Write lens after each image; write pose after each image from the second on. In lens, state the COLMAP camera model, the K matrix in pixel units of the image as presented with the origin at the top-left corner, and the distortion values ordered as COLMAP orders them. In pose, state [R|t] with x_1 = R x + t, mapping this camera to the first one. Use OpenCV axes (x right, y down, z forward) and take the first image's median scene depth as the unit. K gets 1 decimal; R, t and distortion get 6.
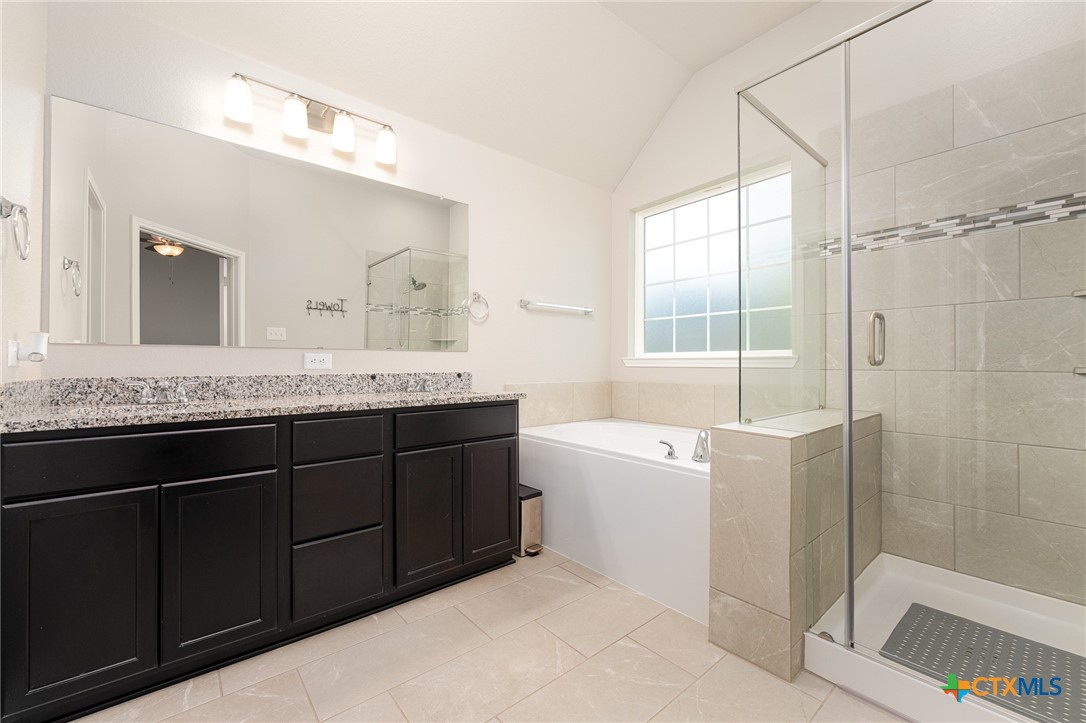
lens RADIAL K [[440.7, 0, 538.6], [0, 440.7, 359.0], [0, 0, 1]] dist [0.000669, -0.000563]
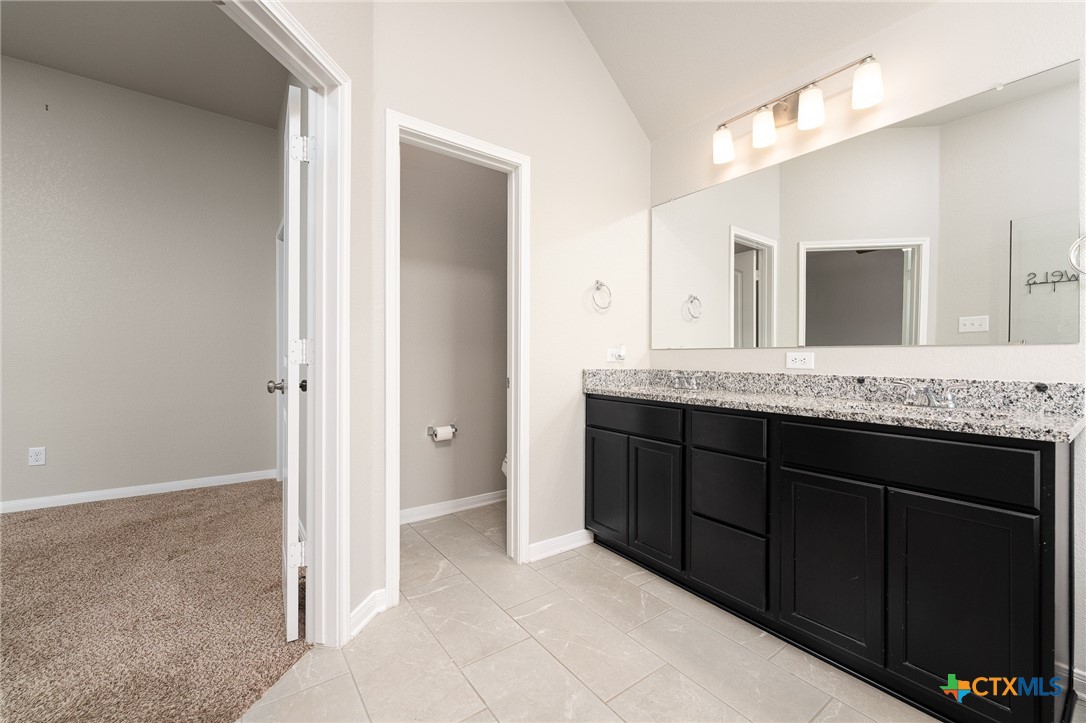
lens RADIAL K [[440.7, 0, 536.9], [0, 440.7, 360.9], [0, 0, 1]] dist [0.000669, -0.000563]
pose [[-0.076191, 0.005519, -0.997078, 0.526392], [-0.000720, 0.999984, 0.005590, 0.001225], [0.997093, 0.001143, -0.076186, 0.525763]]
